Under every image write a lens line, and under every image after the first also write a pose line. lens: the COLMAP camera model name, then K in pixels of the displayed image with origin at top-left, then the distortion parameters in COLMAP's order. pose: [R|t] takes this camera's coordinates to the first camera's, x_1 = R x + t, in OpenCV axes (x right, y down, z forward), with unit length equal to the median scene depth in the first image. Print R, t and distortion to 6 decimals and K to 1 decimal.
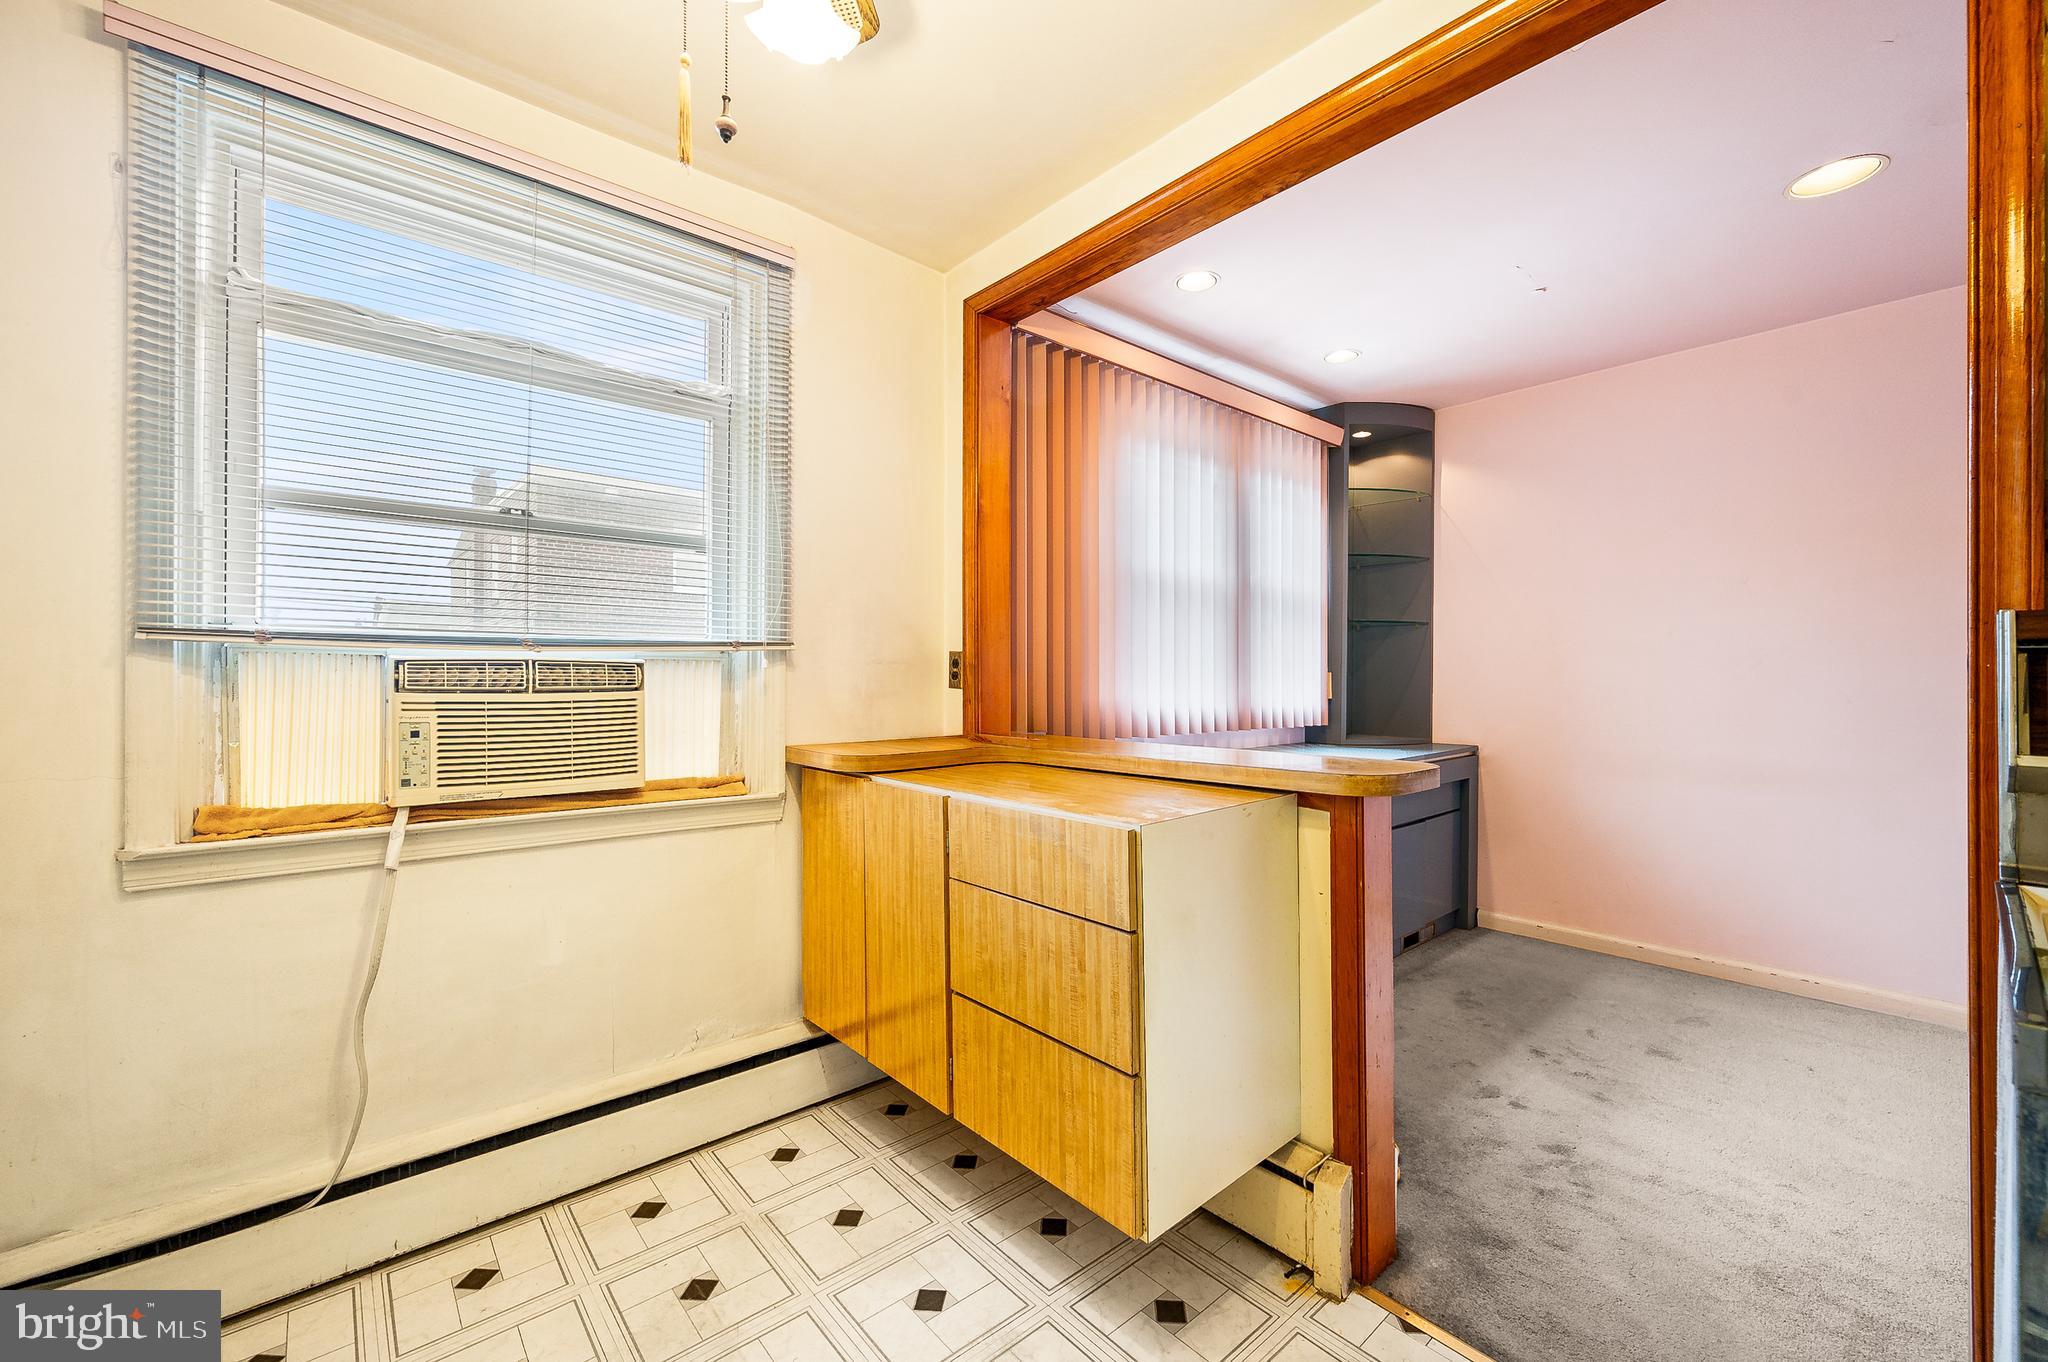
lens RADIAL K [[821.2, 0, 1034.5], [0, 821.2, 670.5], [0, 0, 1]] dist [0.001080, 0.000090]
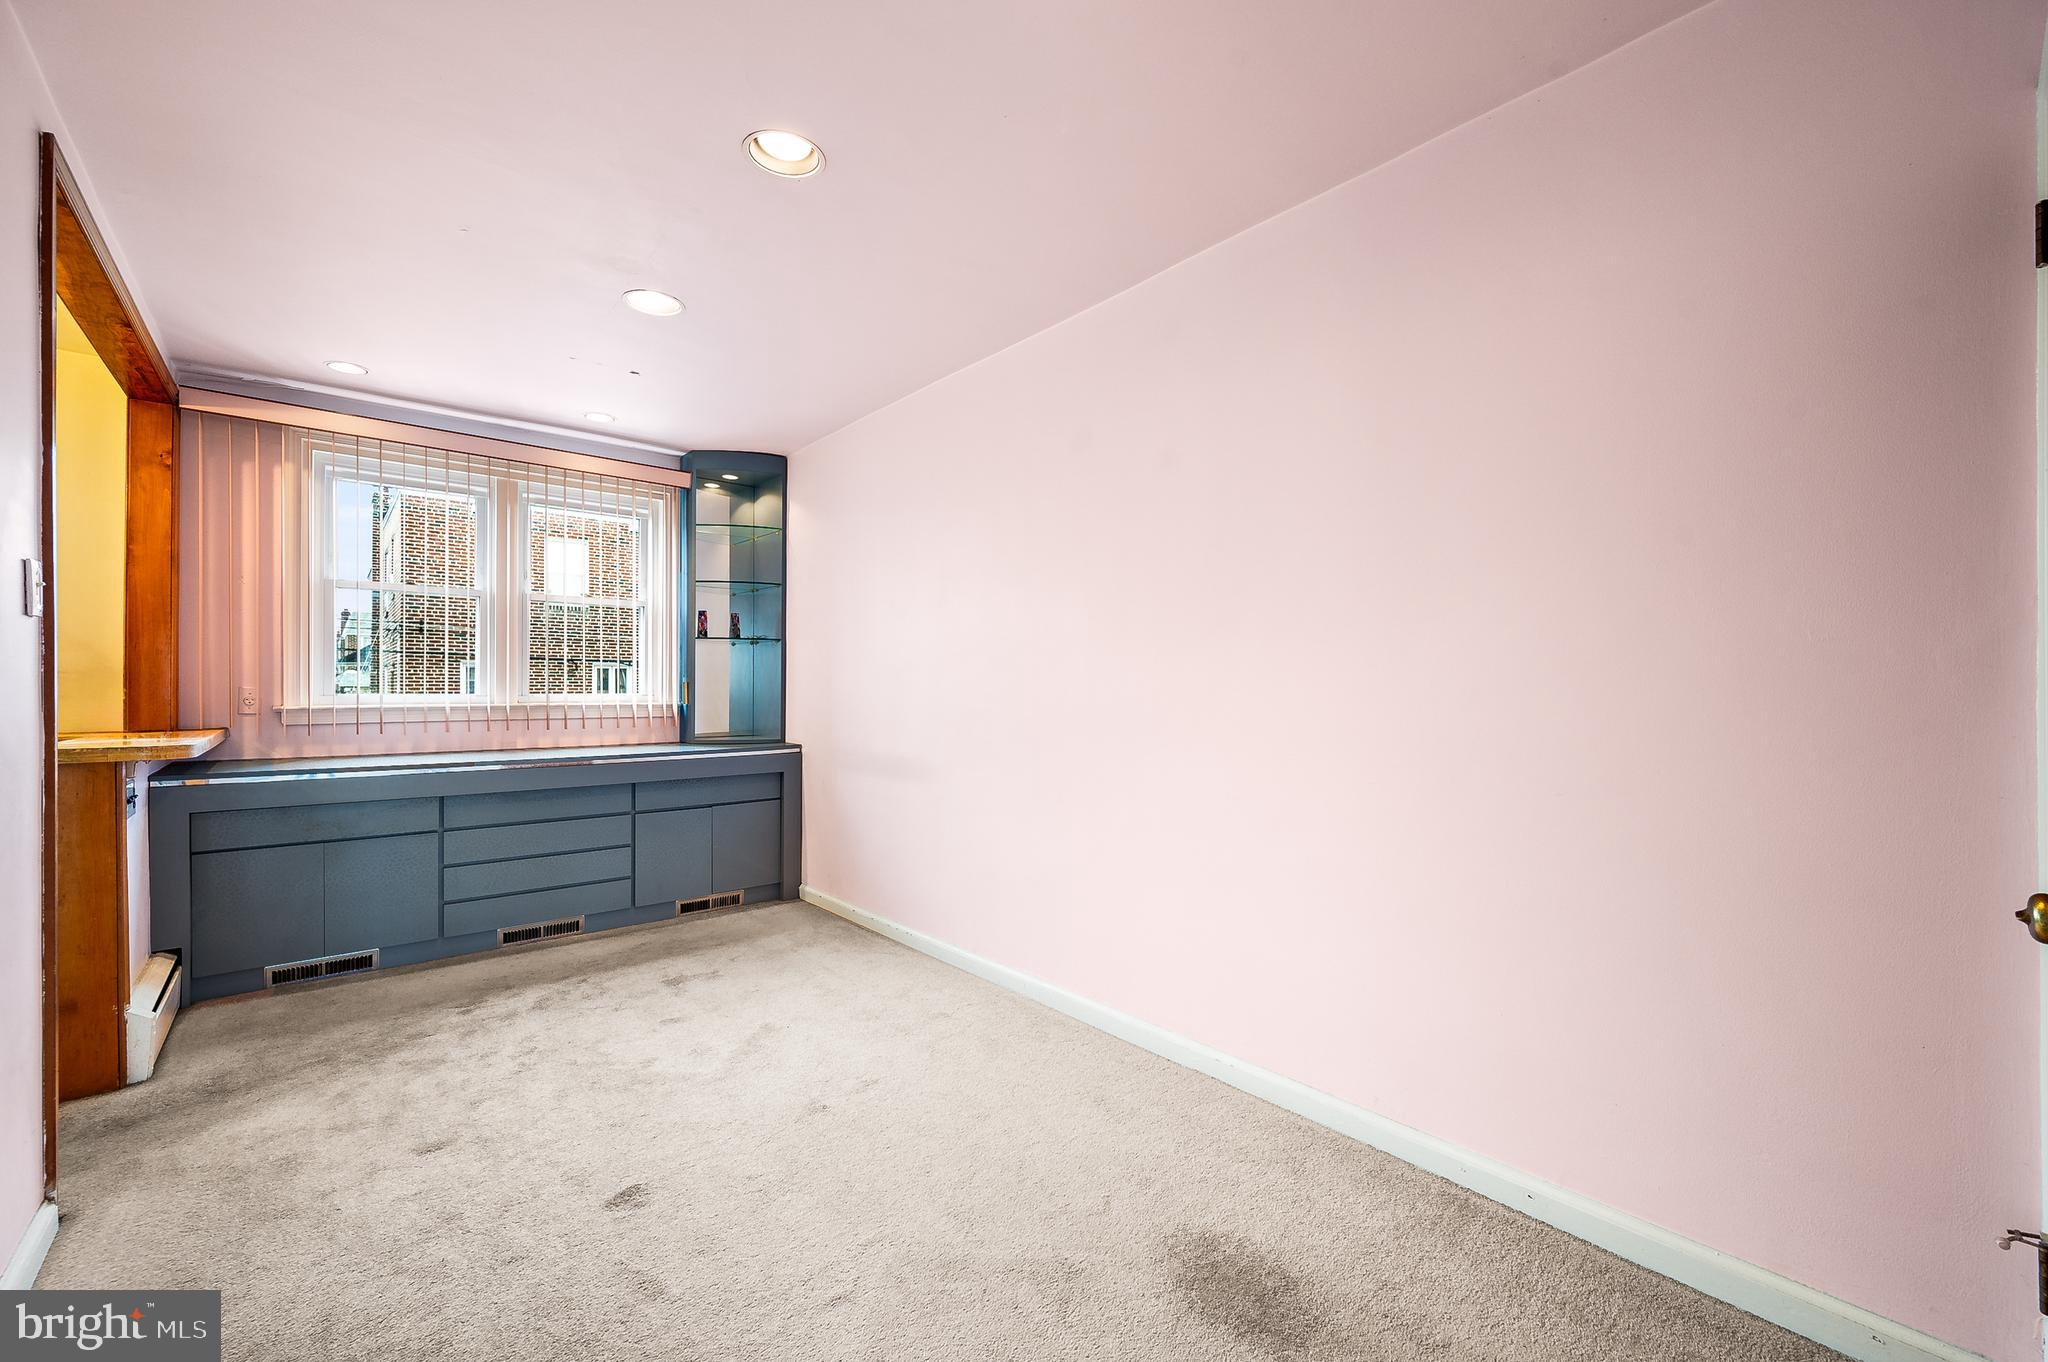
lens RADIAL K [[823.3, 0, 1032.1], [0, 823.3, 687.7], [0, 0, 1]] dist [0.000767, 0.000048]
pose [[0.999955, 0.001740, -0.009316, 2.309259], [-0.001688, 0.999983, 0.005569, 0.008001], [0.009326, -0.005553, 0.999941, -0.459351]]
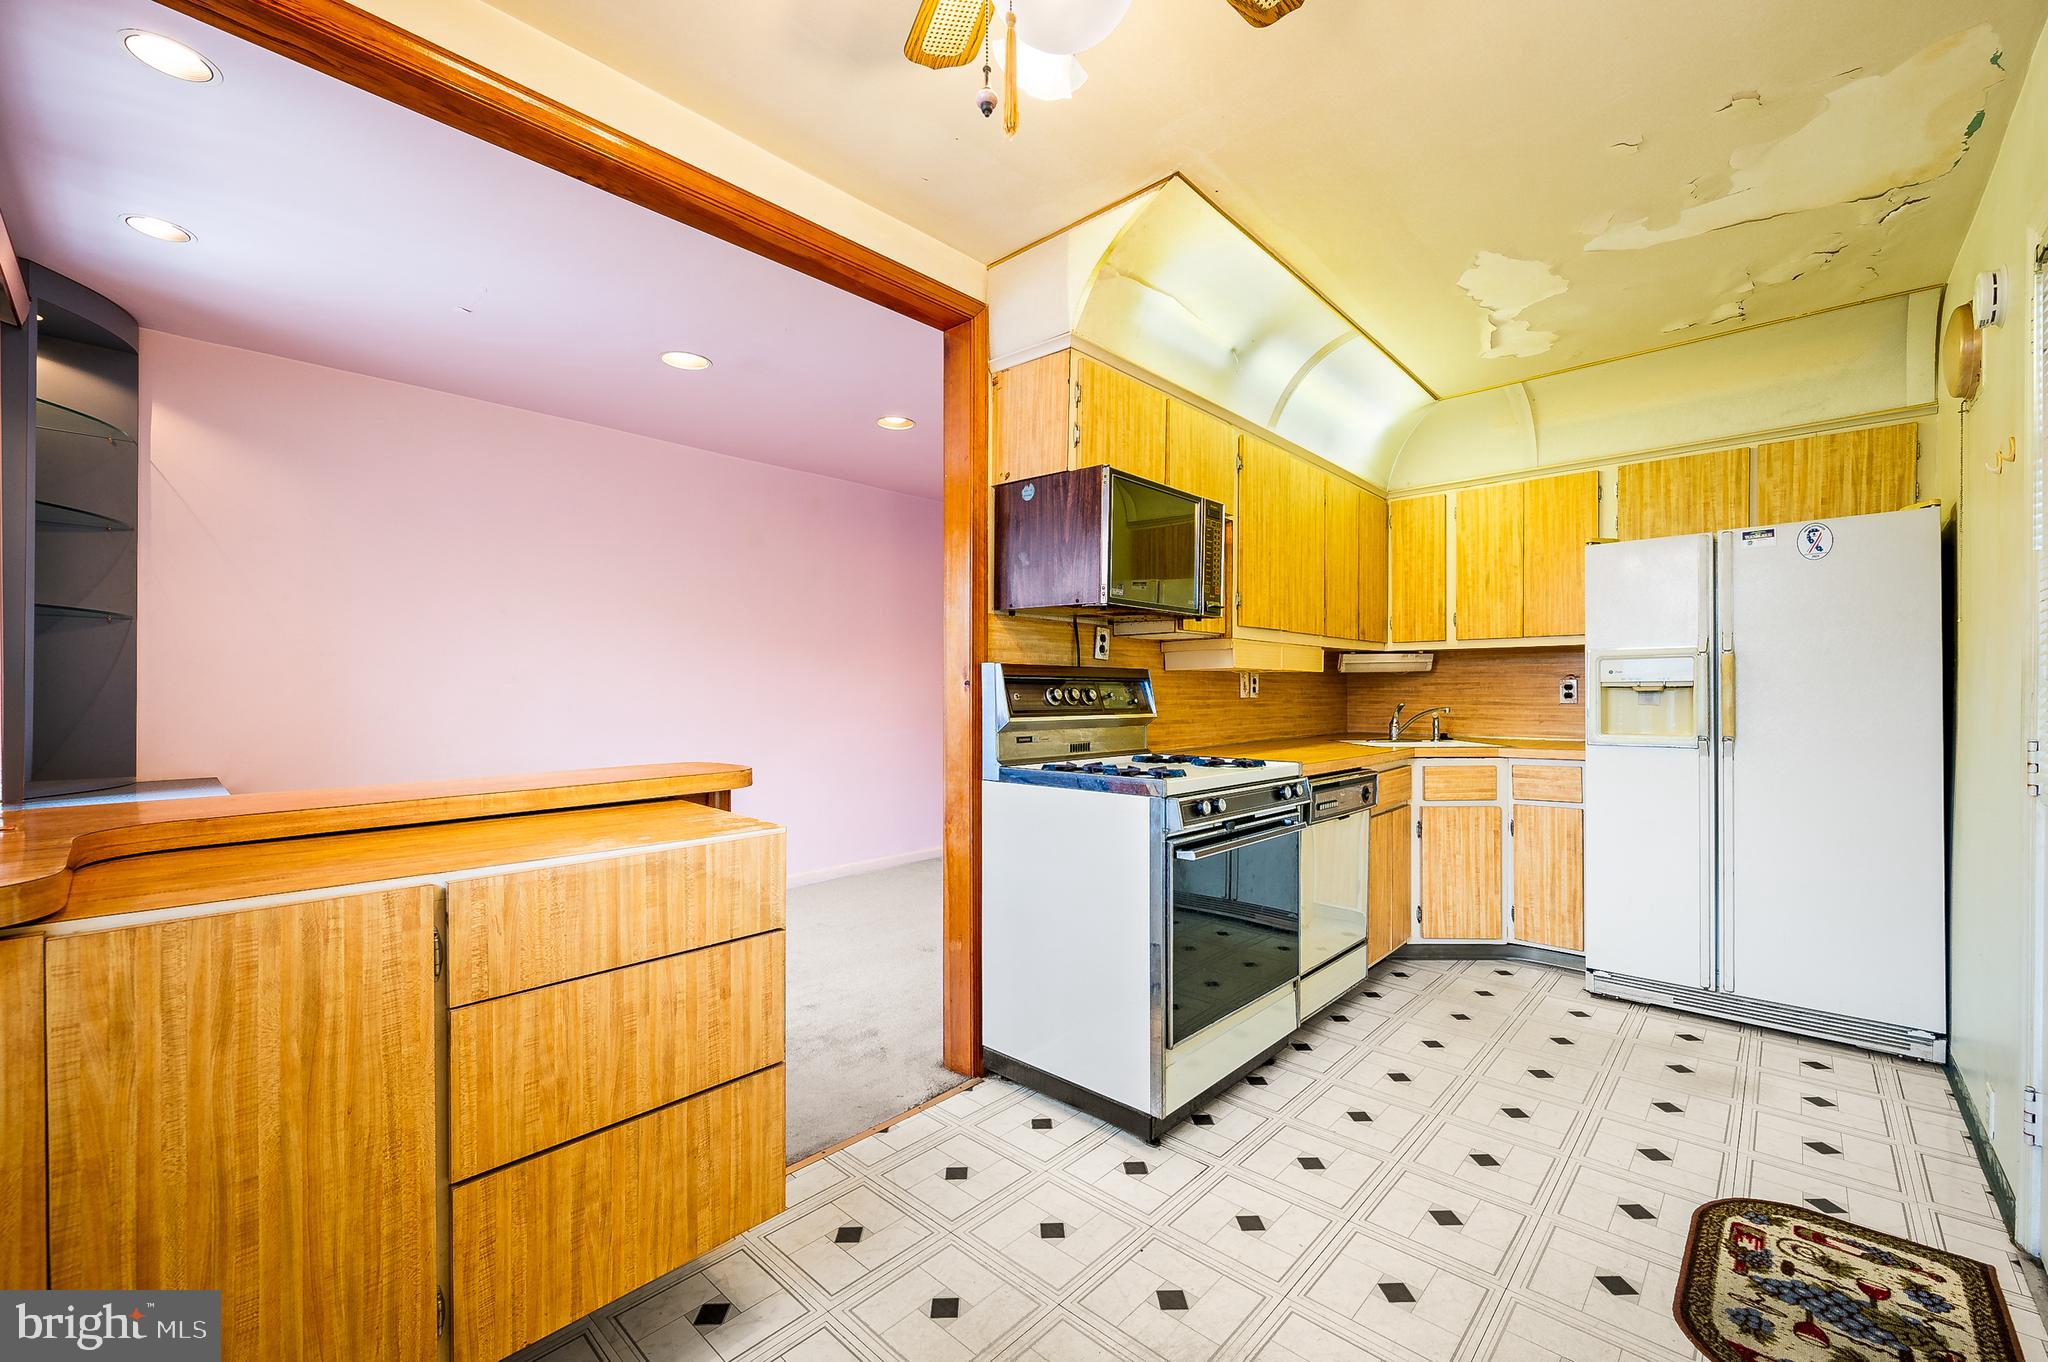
lens RADIAL K [[823.3, 0, 1032.1], [0, 823.3, 687.7], [0, 0, 1]] dist [0.000767, 0.000048]
pose [[-0.101977, -0.000006, 0.994787, -0.795650], [-0.007540, 0.999971, -0.000767, 0.003307], [-0.994758, -0.007579, -0.101974, 0.638548]]
